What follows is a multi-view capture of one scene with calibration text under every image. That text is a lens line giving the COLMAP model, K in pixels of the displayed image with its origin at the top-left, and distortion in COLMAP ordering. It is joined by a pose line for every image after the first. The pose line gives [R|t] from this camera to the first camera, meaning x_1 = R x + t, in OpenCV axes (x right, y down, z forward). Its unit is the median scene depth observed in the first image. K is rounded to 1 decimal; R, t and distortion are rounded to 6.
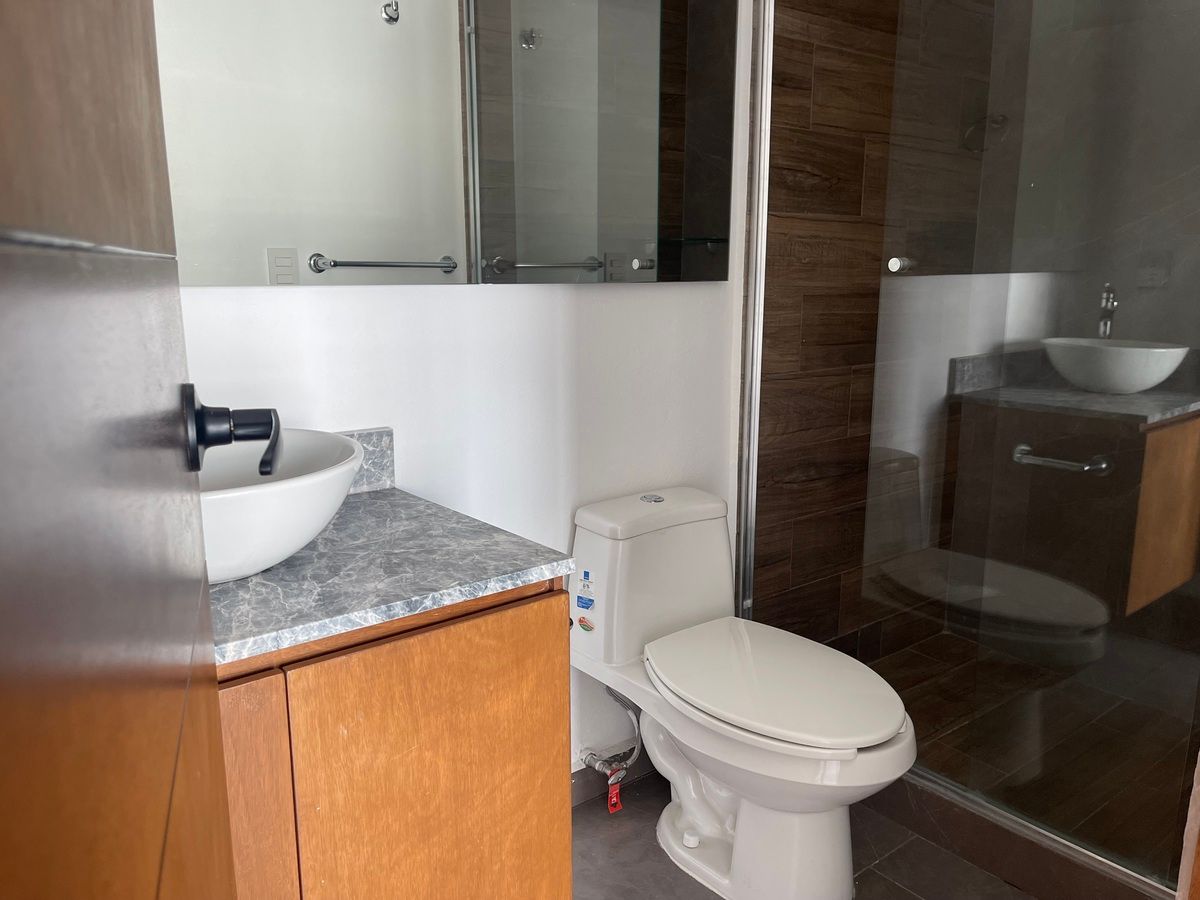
lens RADIAL K [[917.4, 0, 596.6], [0, 917.4, 453.0], [0, 0, 1]] dist [0.045857, -0.042500]
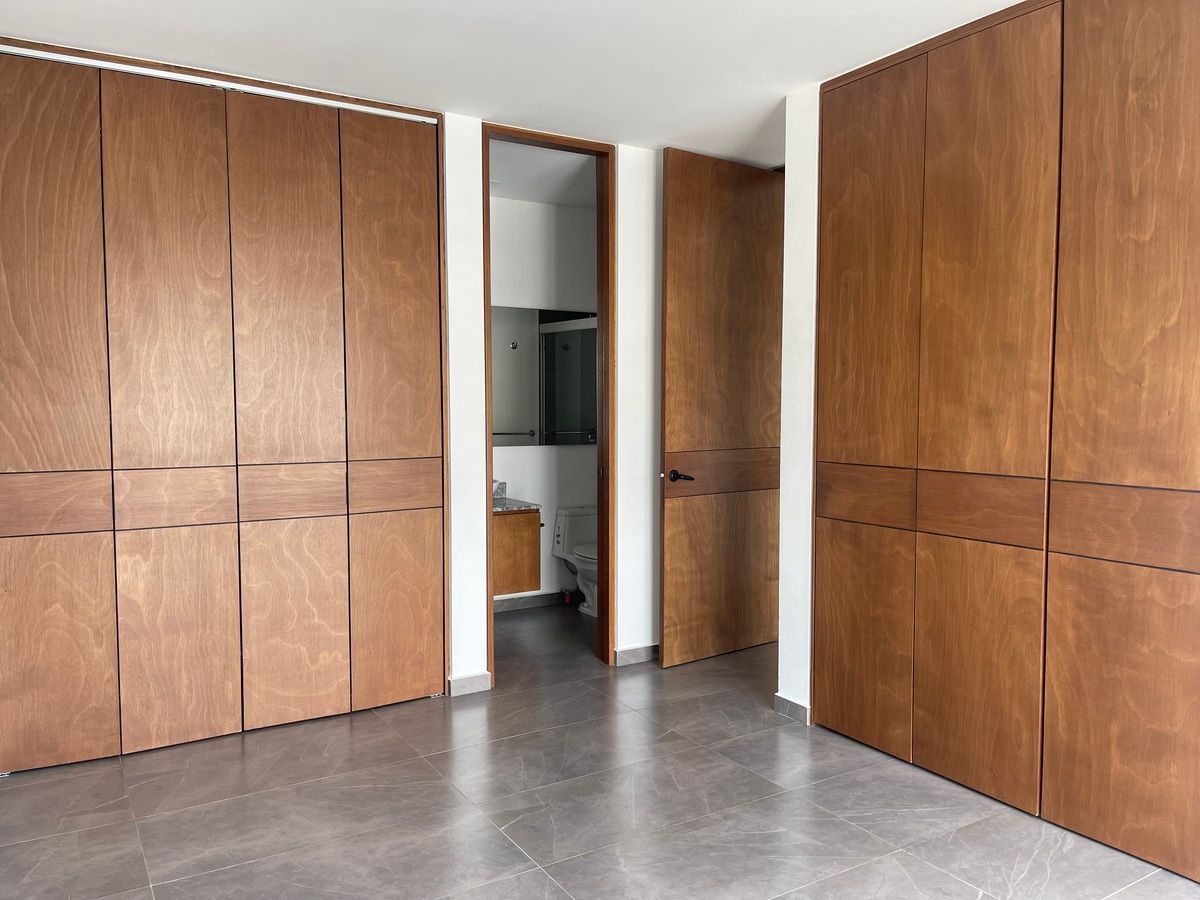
lens RADIAL K [[917.4, 0, 601.7], [0, 917.4, 449.8], [0, 0, 1]] dist [0.045857, -0.042500]
pose [[0.991958, 0.011394, -0.126051, 0.581151], [-0.029634, 0.989164, -0.143794, 0.333053], [0.123047, 0.146373, 0.981547, -2.424435]]
